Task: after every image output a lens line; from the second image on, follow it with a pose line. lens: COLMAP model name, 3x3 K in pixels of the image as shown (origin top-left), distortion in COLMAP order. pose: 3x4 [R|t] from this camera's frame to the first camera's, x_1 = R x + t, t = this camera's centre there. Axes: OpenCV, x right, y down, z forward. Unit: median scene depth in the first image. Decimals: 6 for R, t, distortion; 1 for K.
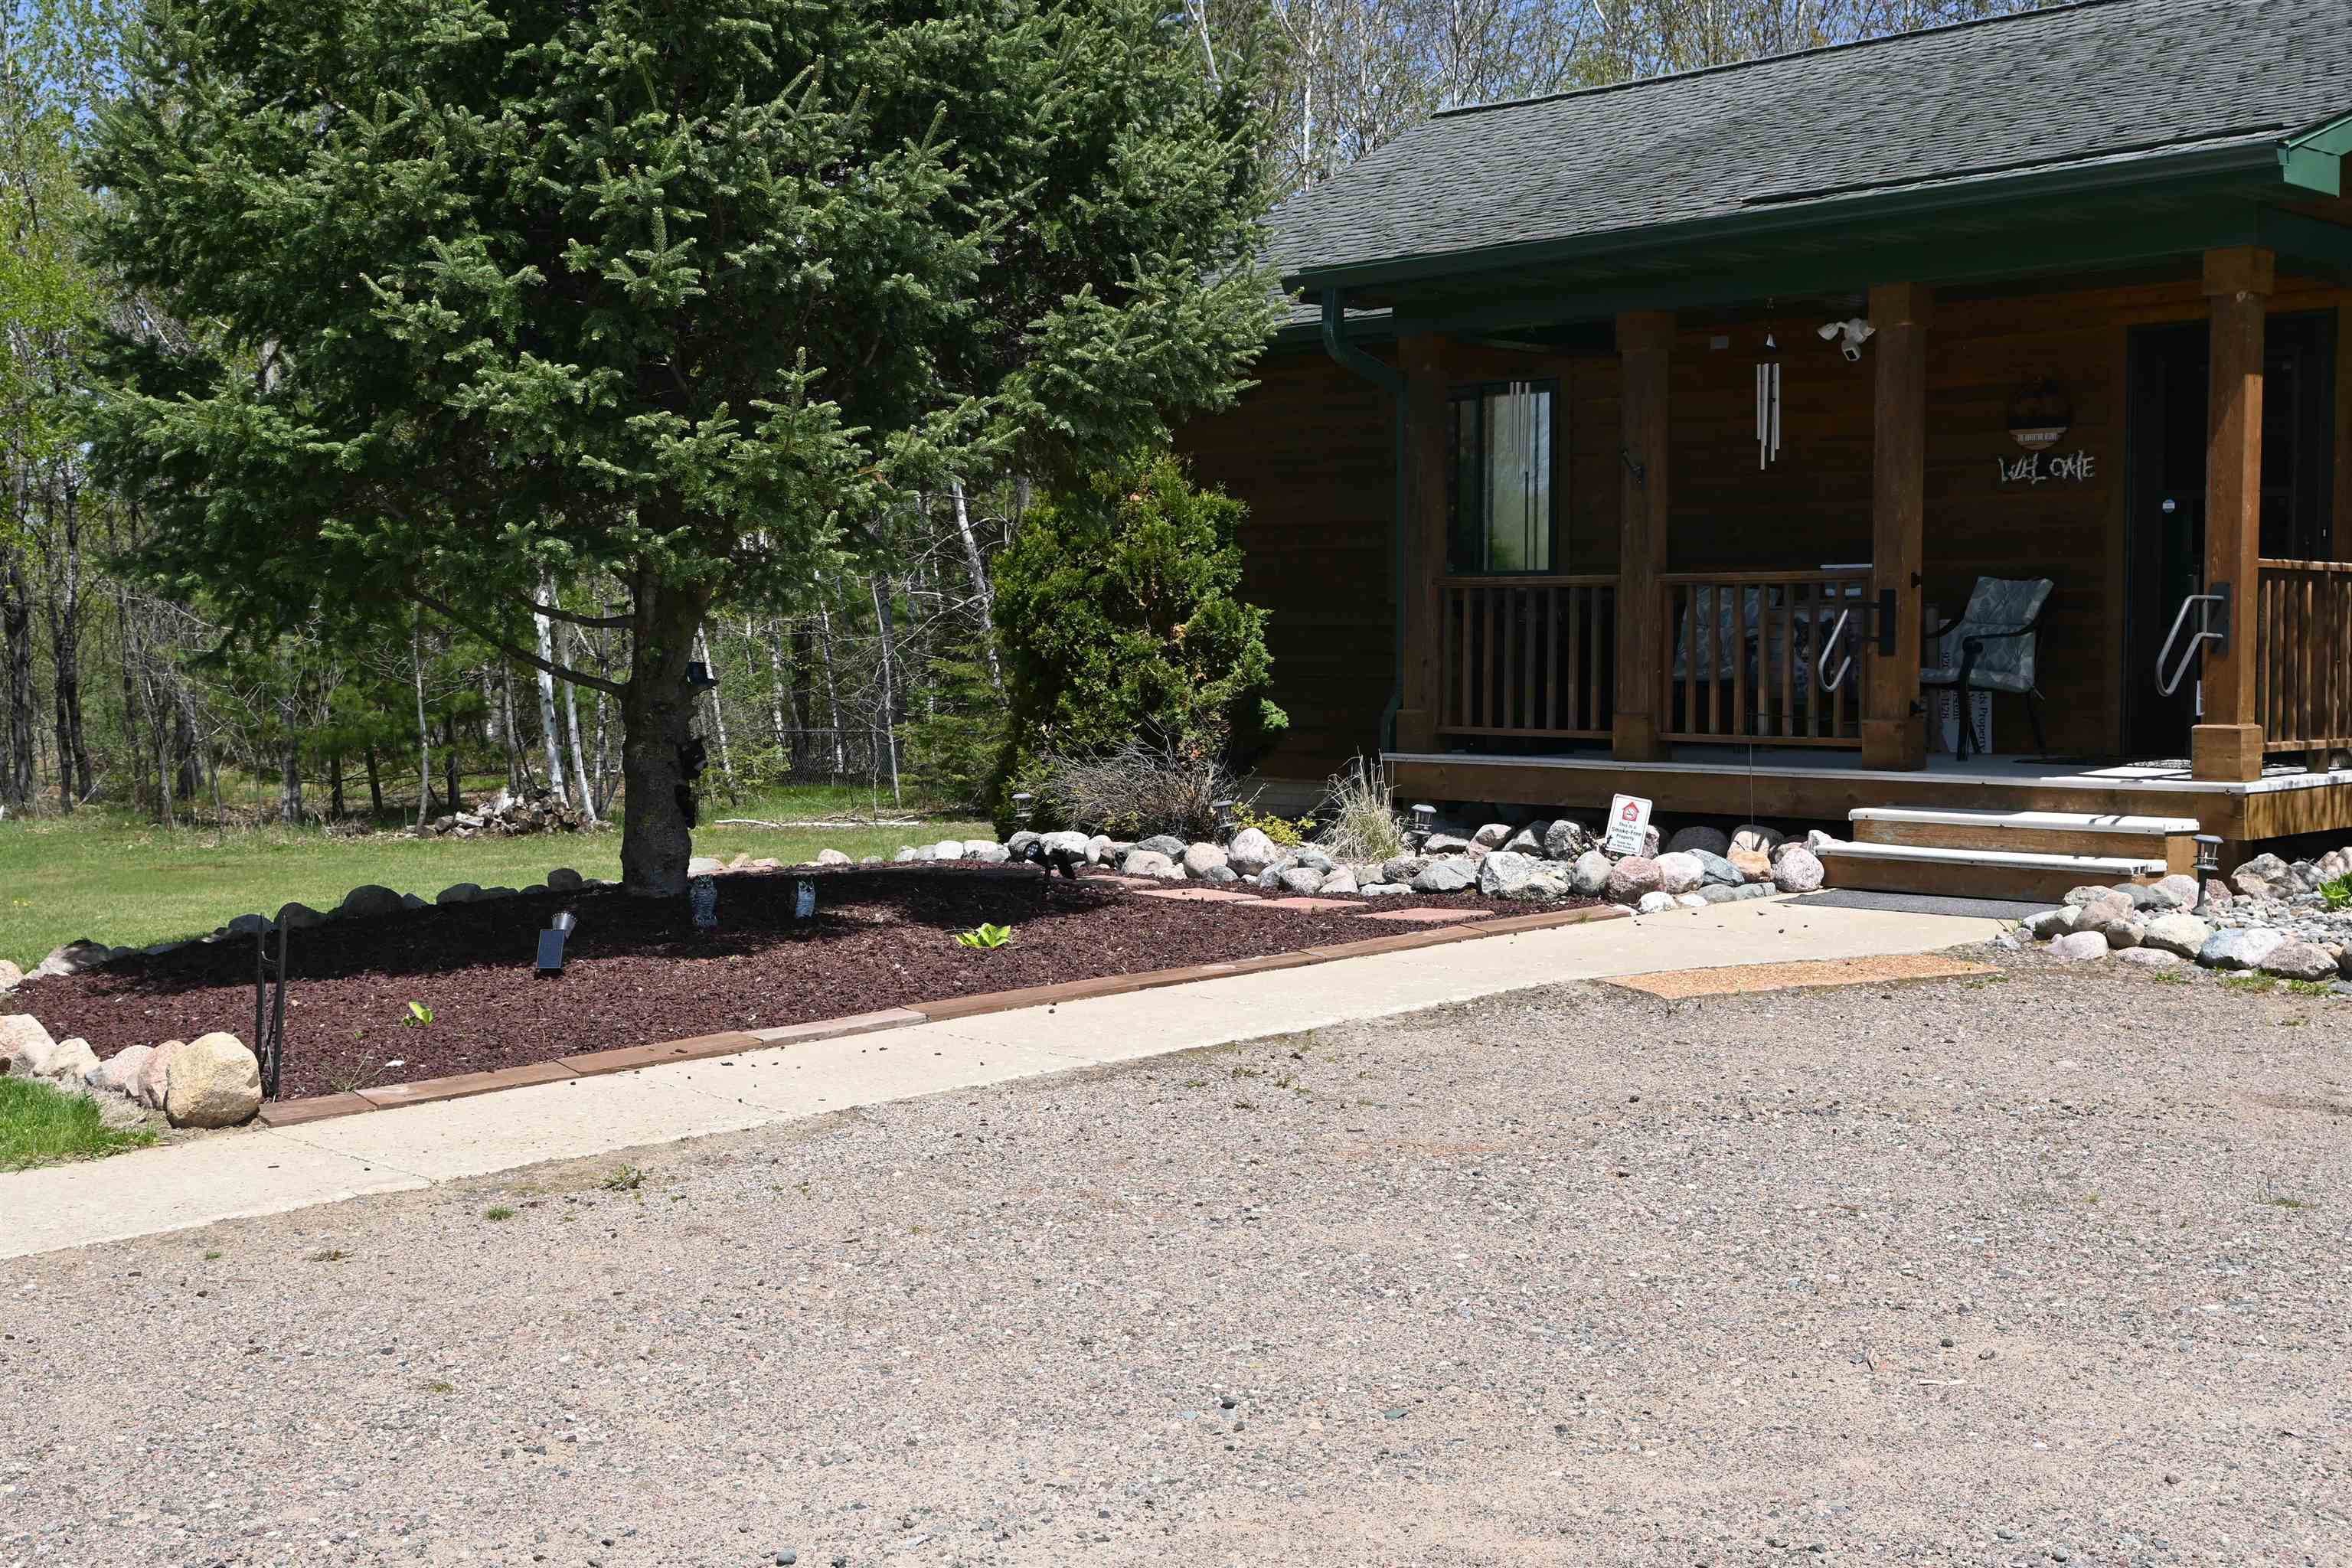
lens RADIAL K [[2707.5, 0, 1176.0], [0, 2707.5, 784.0], [0, 0, 1]] dist [-0.006363, -0.021620]
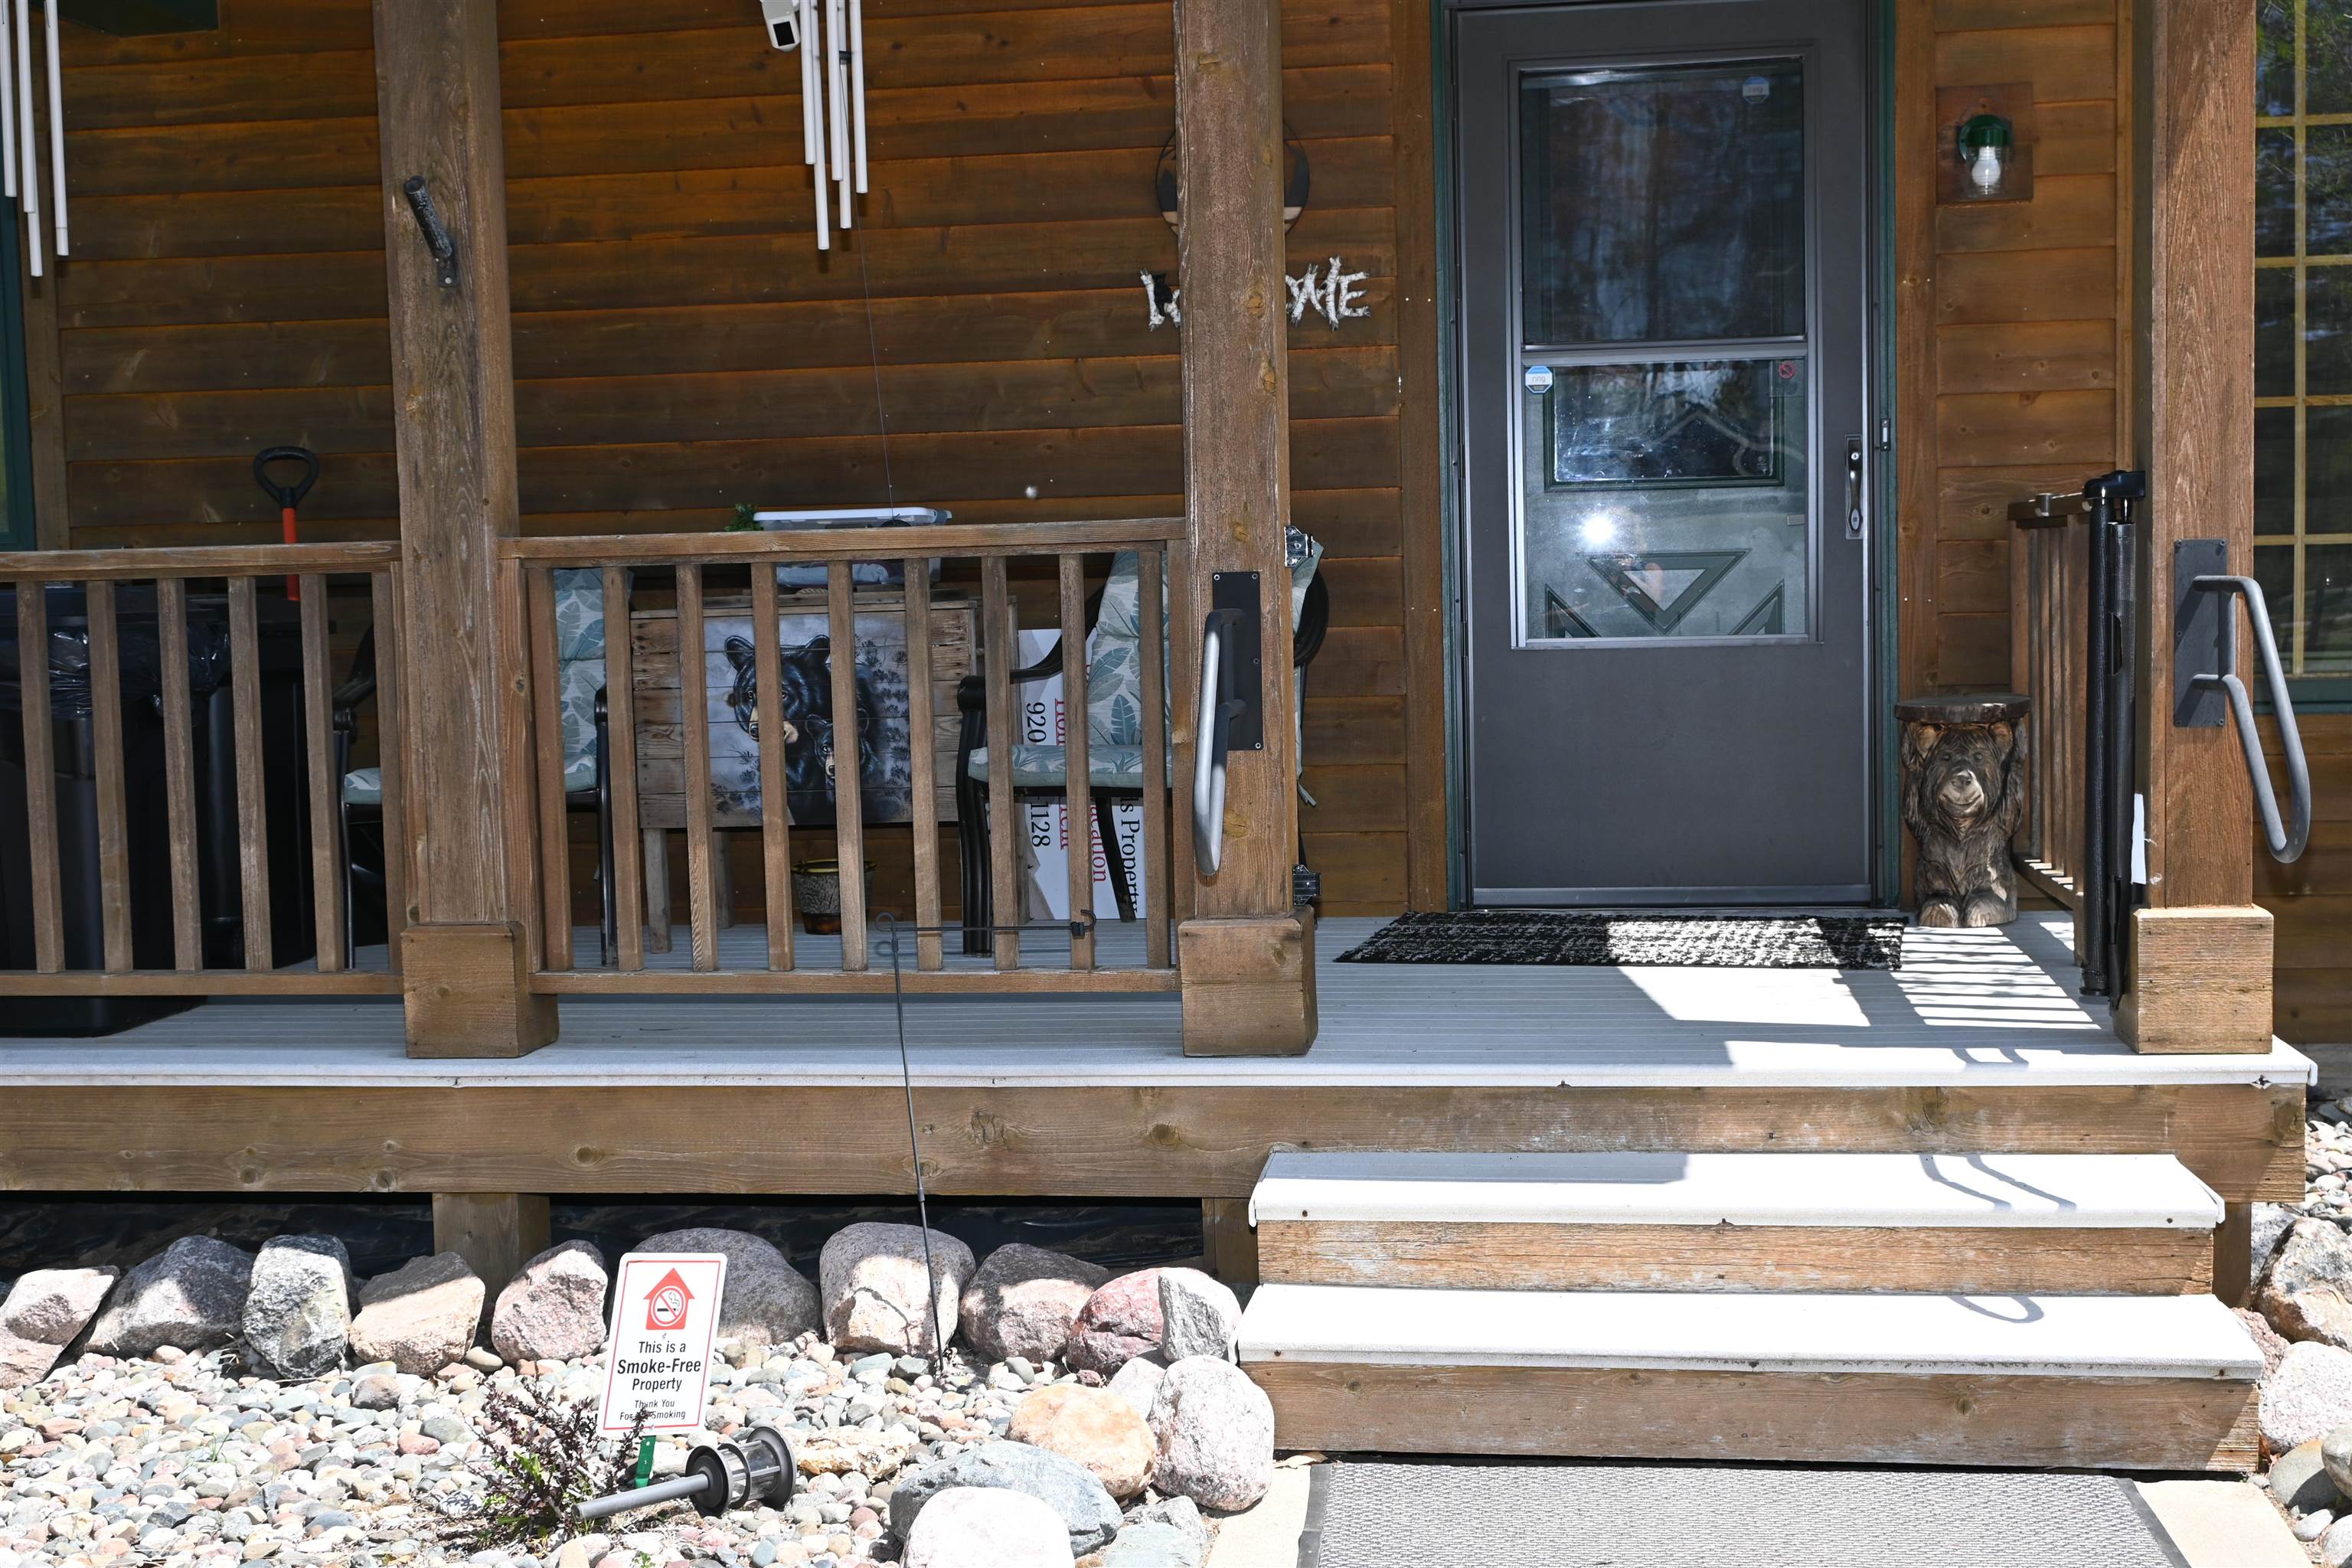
lens RADIAL K [[2707.5, 0, 1176.0], [0, 2707.5, 784.0], [0, 0, 1]] dist [-0.006363, -0.021620]
pose [[0.791747, -0.065691, 0.607306, 0.029076], [0.056272, 0.997817, 0.034569, -0.057200], [-0.608251, 0.006804, 0.793715, 0.722833]]
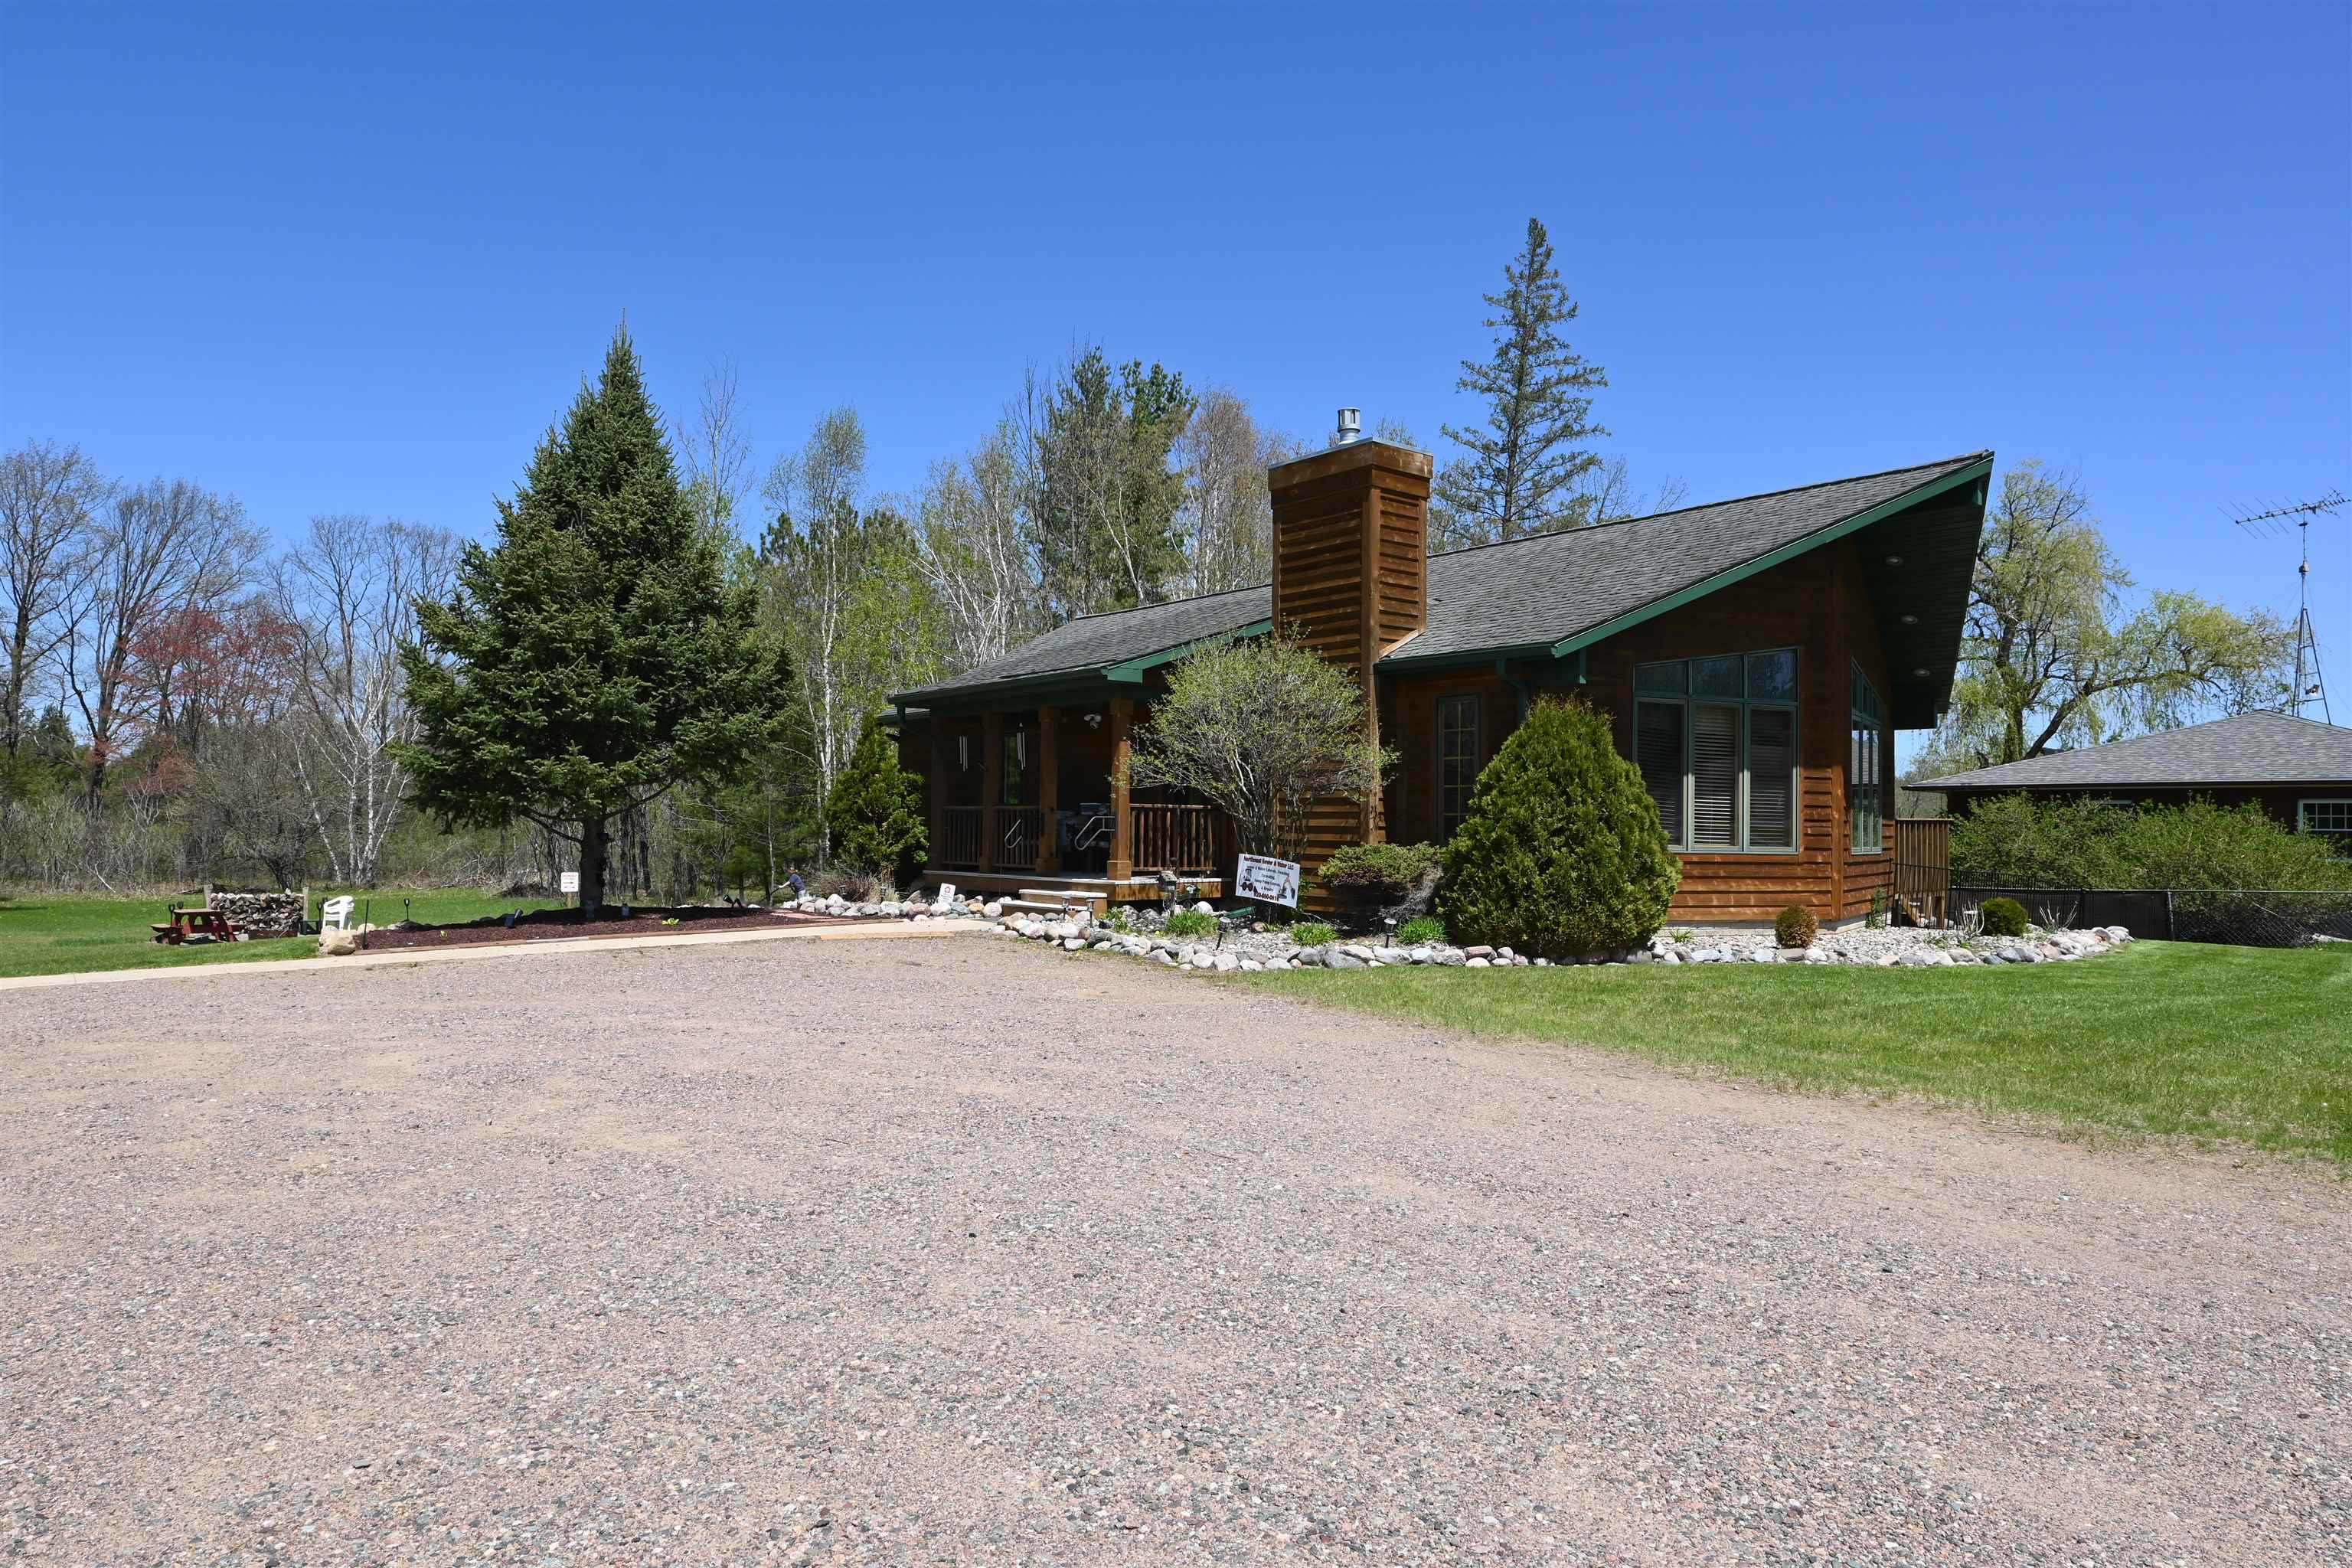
lens RADIAL K [[1393.5, 0, 1164.7], [0, 1393.5, 855.0], [0, 0, 1]] dist [-0.002597, -0.000260]
pose [[0.995687, 0.012684, -0.091900, 0.536927], [-0.015786, 0.999327, -0.033104, 0.019301], [0.091419, 0.034412, 0.995218, -0.462847]]
